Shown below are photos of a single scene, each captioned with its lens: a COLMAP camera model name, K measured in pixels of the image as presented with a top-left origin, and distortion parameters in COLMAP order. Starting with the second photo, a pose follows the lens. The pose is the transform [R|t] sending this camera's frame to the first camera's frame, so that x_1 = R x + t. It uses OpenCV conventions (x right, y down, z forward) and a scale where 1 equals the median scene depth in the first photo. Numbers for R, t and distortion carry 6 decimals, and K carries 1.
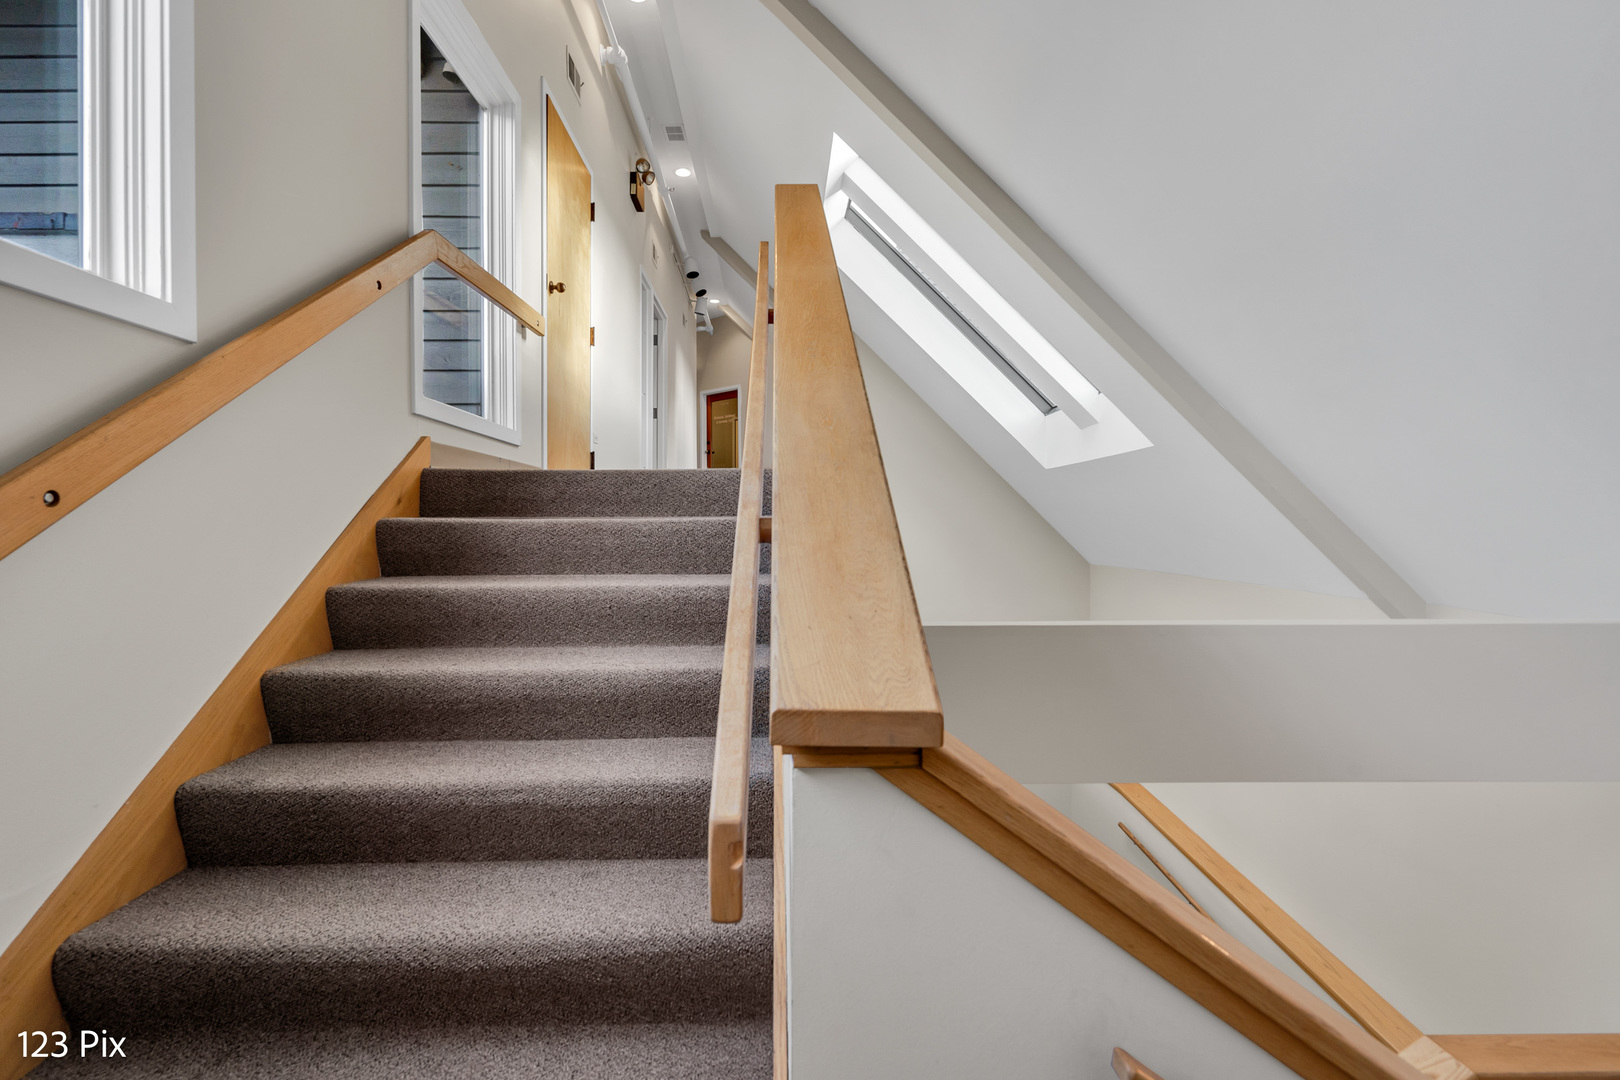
lens RADIAL K [[753.7, 0, 803.6], [0, 753.7, 531.4], [0, 0, 1]] dist [0.000979, 0.000764]
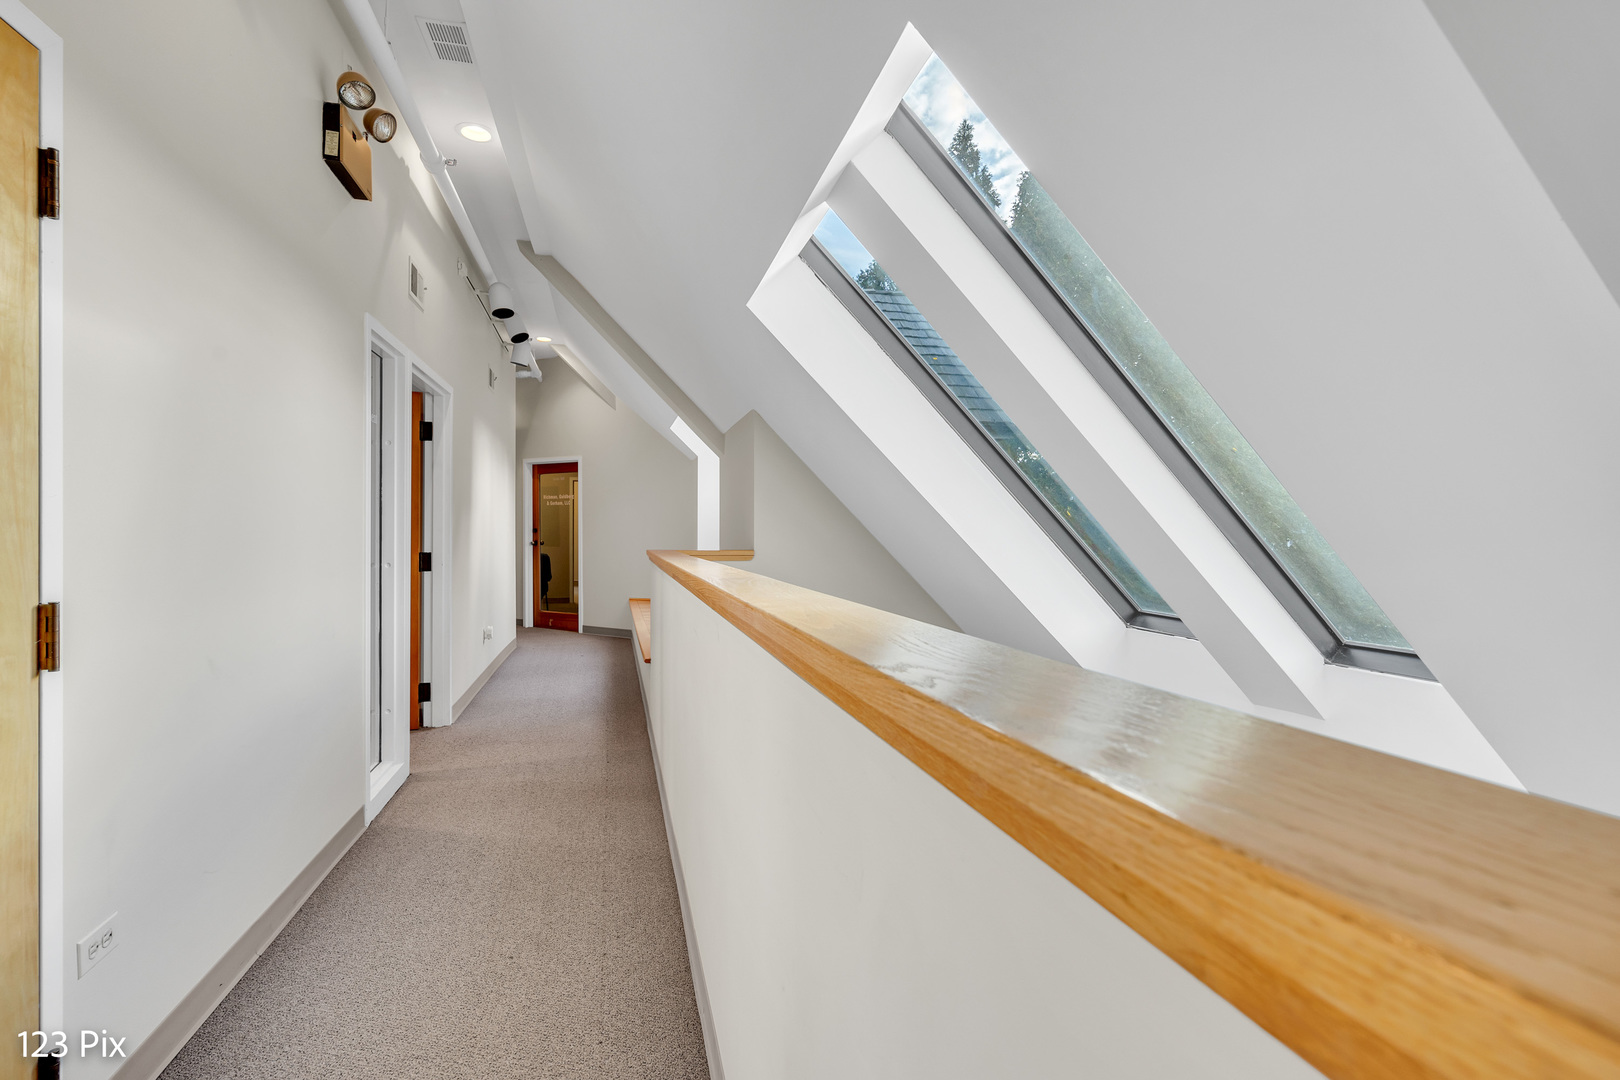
lens RADIAL K [[695.0, 0, 810.0], [0, 695.0, 540.0], [0, 0, 1]] dist [0.000097, -0.000207]
pose [[0.970707, 0.003493, 0.240240, -0.042053], [-0.009252, 0.999696, 0.022849, -0.177401], [-0.240088, -0.024403, 0.970444, 0.403098]]
